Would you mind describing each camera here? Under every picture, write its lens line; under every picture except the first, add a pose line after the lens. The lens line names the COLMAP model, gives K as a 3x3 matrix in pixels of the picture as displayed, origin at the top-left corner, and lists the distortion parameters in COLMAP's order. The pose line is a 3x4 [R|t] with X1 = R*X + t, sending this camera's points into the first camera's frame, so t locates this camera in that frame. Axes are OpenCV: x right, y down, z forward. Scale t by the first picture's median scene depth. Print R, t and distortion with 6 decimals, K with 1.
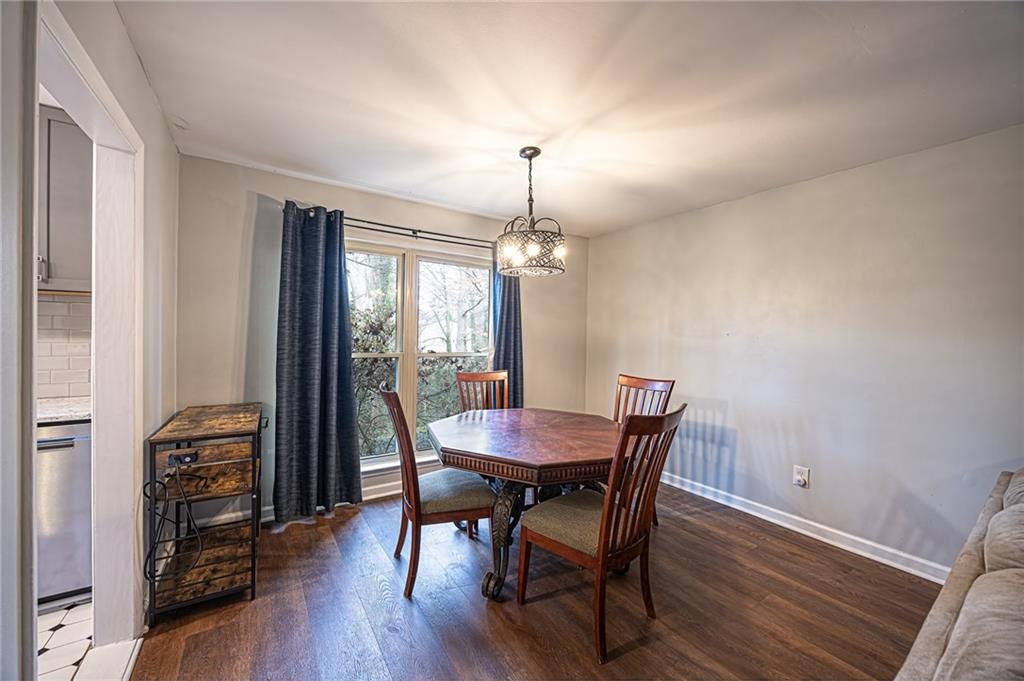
lens RADIAL K [[388.0, 0, 511.9], [0, 388.0, 329.7], [0, 0, 1]] dist [0.000198, -0.000037]
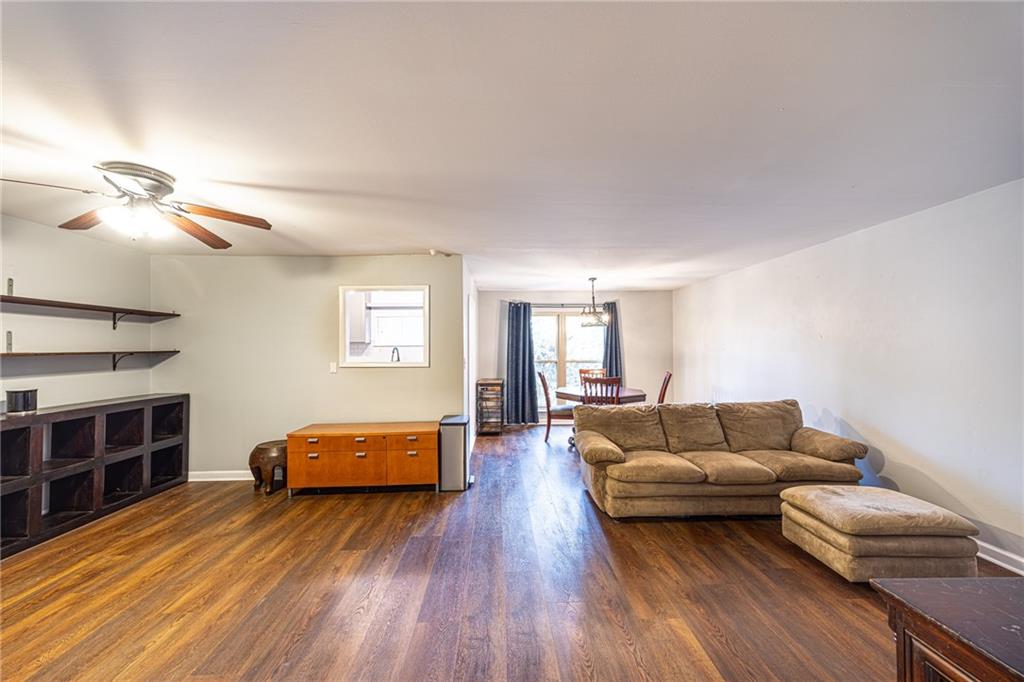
lens RADIAL K [[388.1, 0, 511.6], [0, 388.1, 346.8], [0, 0, 1]] dist [0.008387, 0.000046]
pose [[0.856755, -0.016132, -0.515471, 0.784293], [0.012775, 0.999868, -0.010059, -0.002326], [0.515565, 0.002033, 0.856848, -1.252645]]
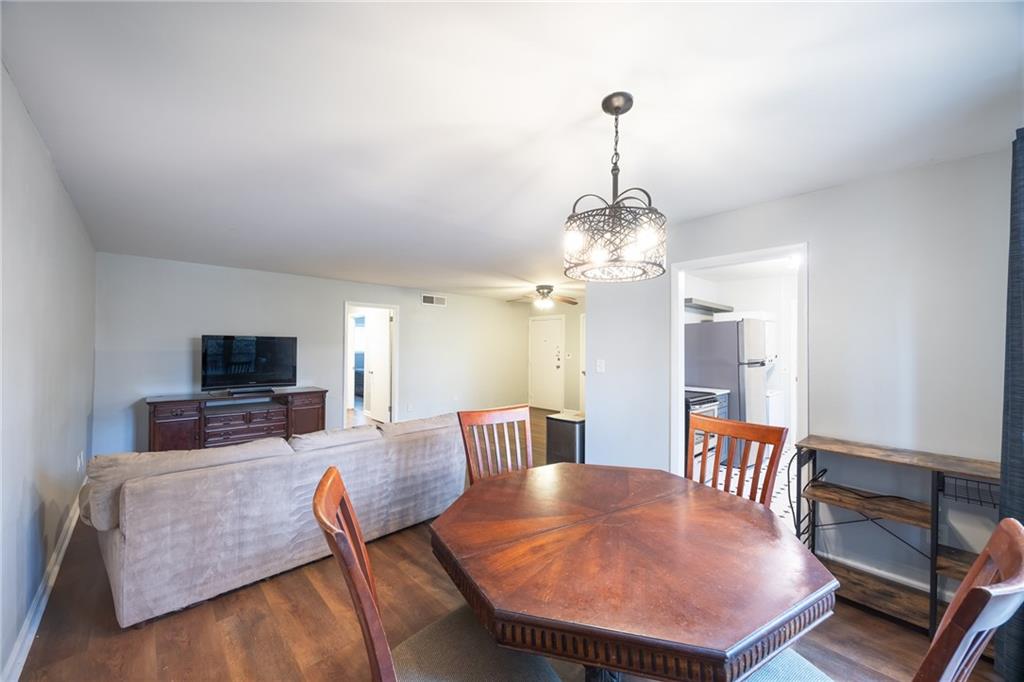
lens RADIAL K [[382.9, 0, 512.0], [0, 382.9, 341.0], [0, 0, 1]] dist [0.008745, -0.000095]
pose [[-0.981597, -0.021602, -0.189737, 0.320499], [-0.019332, 0.999718, -0.013807, -0.018732], [0.189982, -0.009885, -0.981738, 1.483418]]
